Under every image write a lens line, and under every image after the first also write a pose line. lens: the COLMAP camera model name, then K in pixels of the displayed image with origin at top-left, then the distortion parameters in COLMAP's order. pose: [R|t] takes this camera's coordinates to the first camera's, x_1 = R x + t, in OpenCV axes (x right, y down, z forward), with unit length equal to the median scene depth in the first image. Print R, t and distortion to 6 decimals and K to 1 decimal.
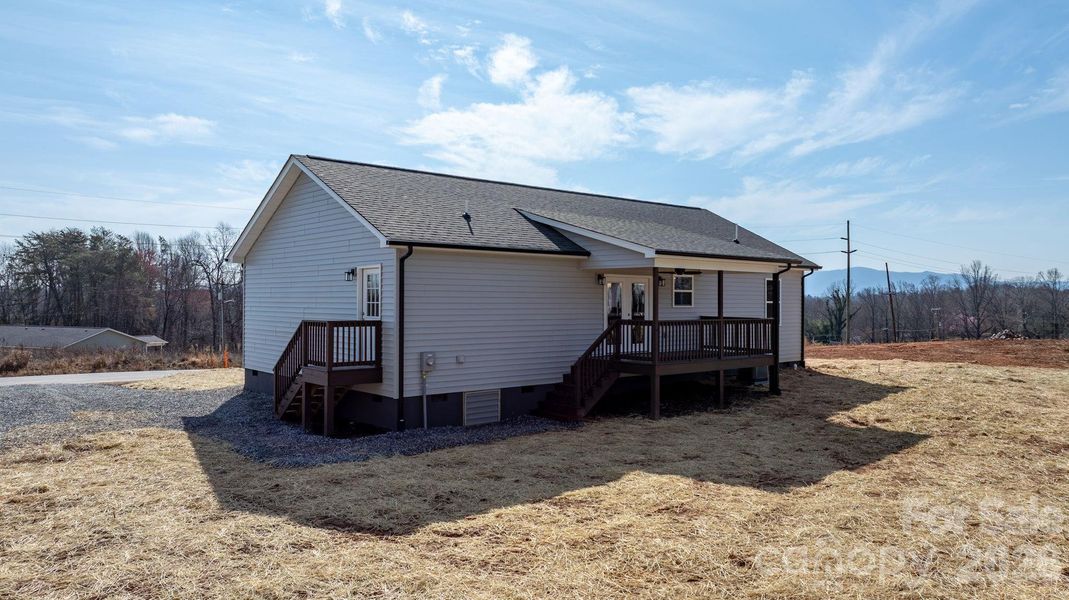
lens RADIAL K [[753.9, 0, 534.5], [0, 753.9, 300.0], [0, 0, 1]] dist [-0.005653, 0.001060]
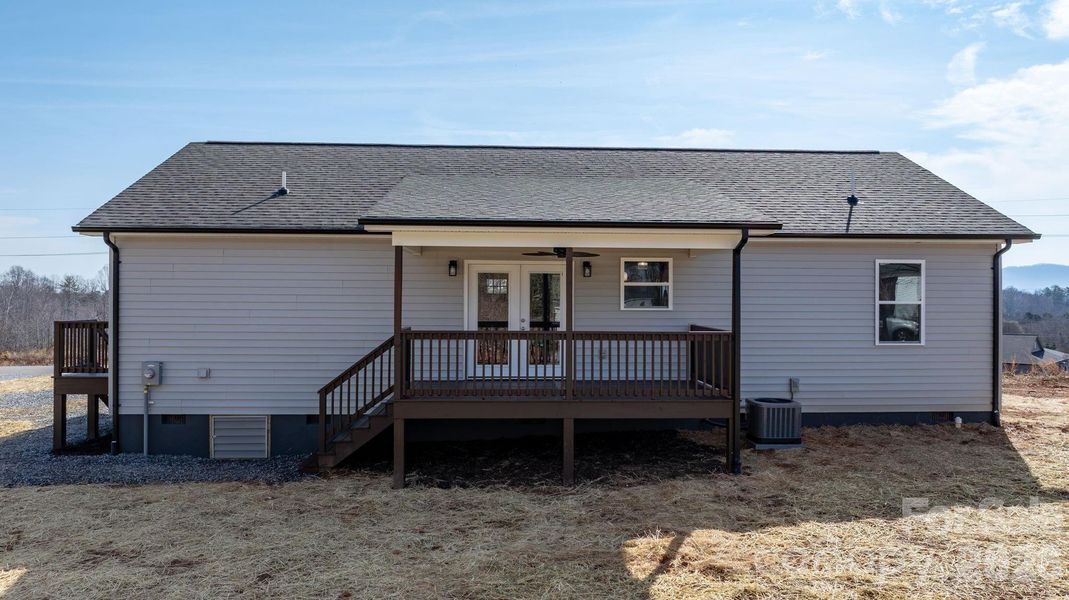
lens RADIAL K [[741.5, 0, 534.5], [0, 741.5, 300.0], [0, 0, 1]] dist [-0.001320, -0.000072]
pose [[0.788907, 0.003307, -0.614503, 0.529845], [-0.002274, 0.999994, 0.002463, -0.000258], [0.614508, -0.000546, 0.788910, 0.489454]]
